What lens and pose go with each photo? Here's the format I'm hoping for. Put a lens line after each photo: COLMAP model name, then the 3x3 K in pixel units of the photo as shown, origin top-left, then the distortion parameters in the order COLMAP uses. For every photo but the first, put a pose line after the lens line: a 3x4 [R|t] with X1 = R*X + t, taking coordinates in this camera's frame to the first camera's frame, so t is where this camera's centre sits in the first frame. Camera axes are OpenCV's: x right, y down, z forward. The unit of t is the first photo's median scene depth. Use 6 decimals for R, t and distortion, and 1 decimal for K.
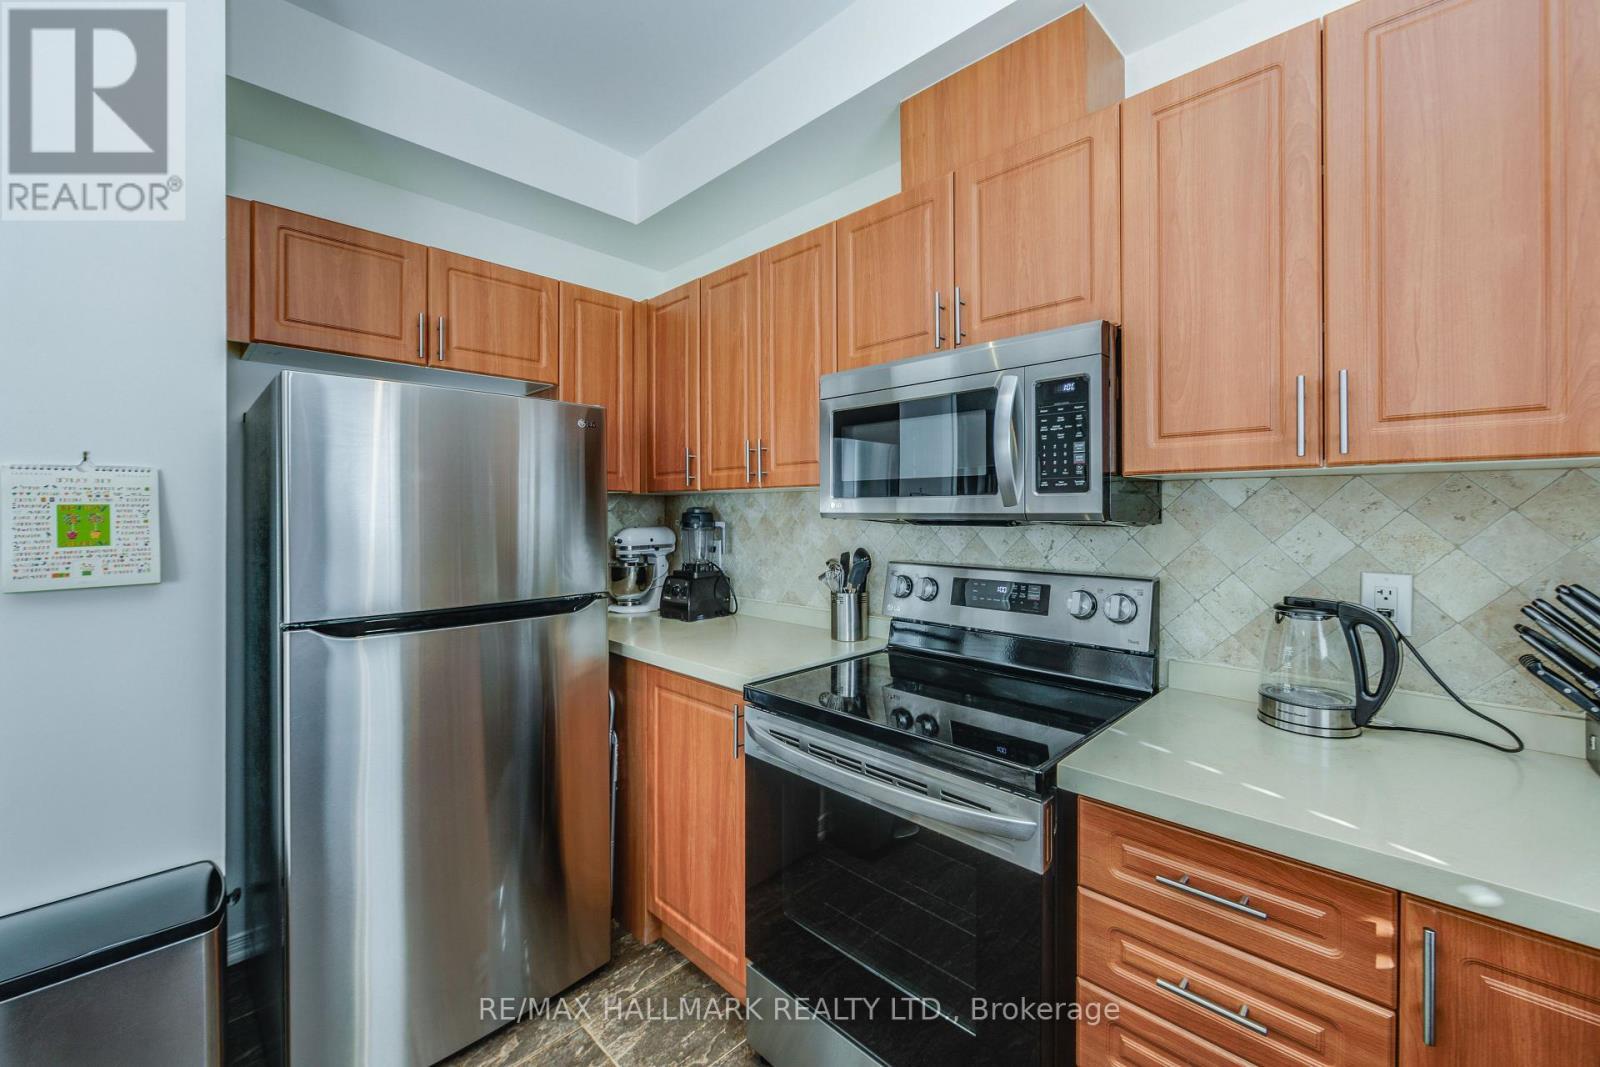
lens RADIAL K [[628.5, 0, 812.2], [0, 628.5, 519.1], [0, 0, 1]] dist [-0.005788, 0.001109]
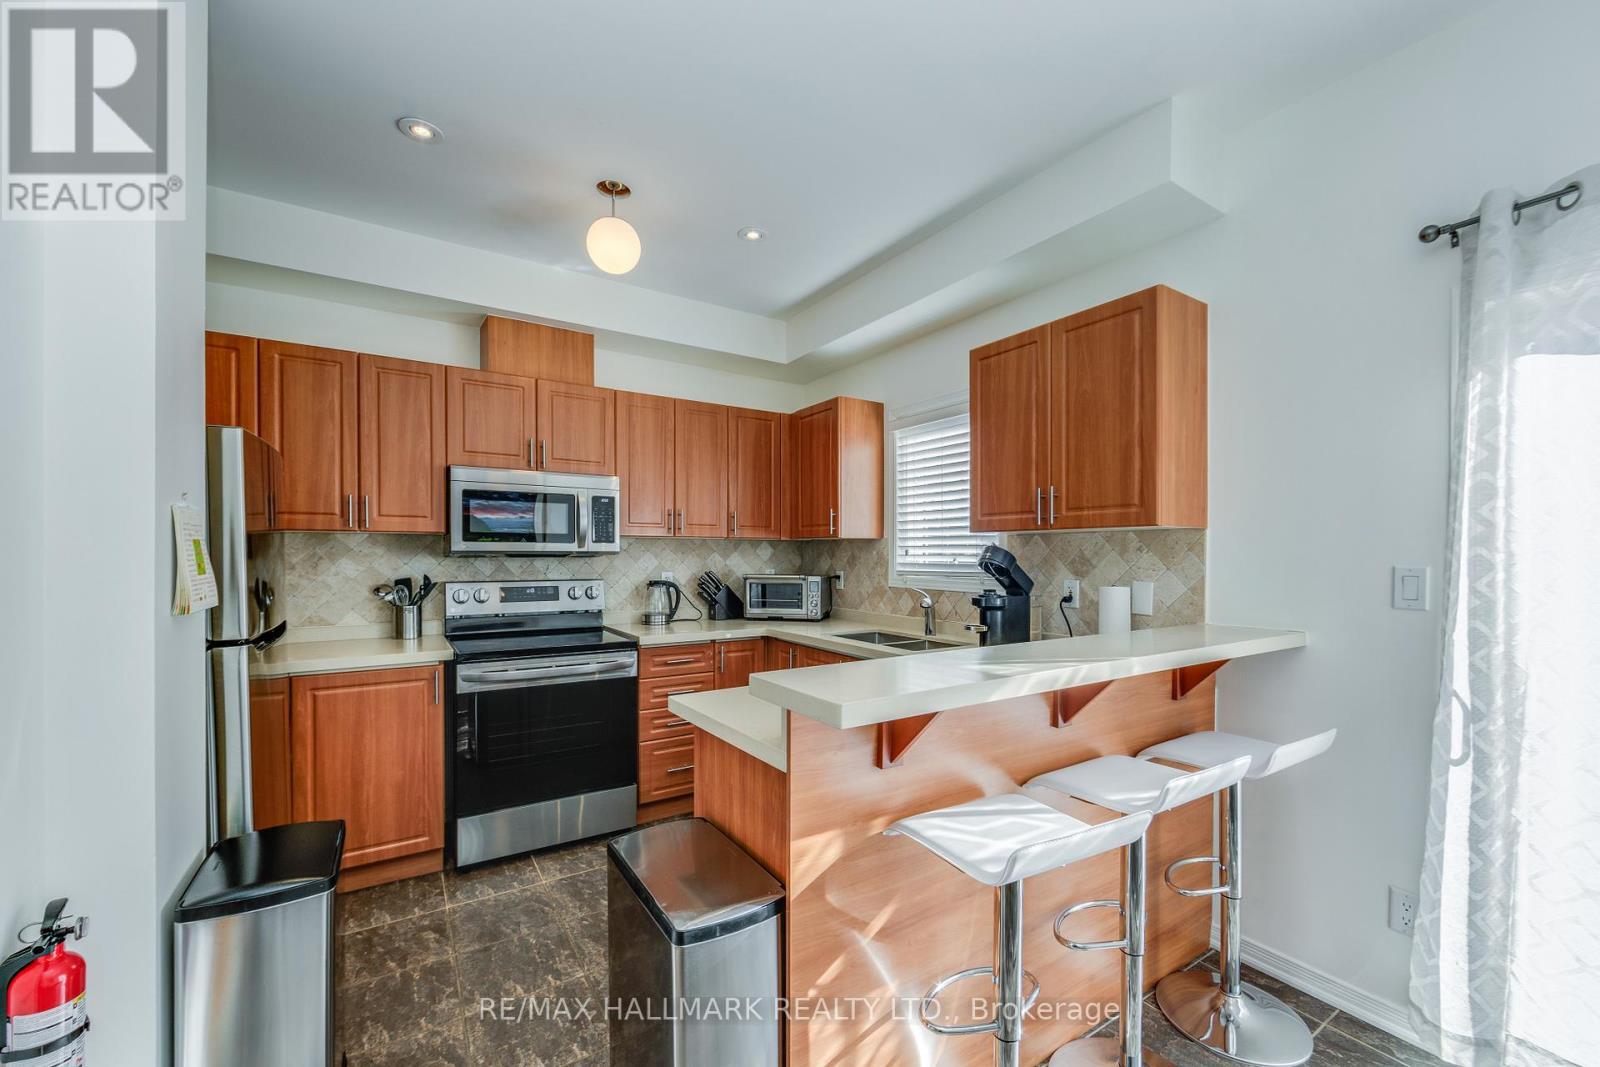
lens RADIAL K [[628.5, 0, 830.8], [0, 628.5, 563.1], [0, 0, 1]] dist [-0.005788, 0.001109]
pose [[0.207200, -0.013436, 0.978206, -1.713970], [0.007664, 0.999897, 0.012110, 0.013785], [-0.978269, 0.004988, 0.207282, -0.361201]]
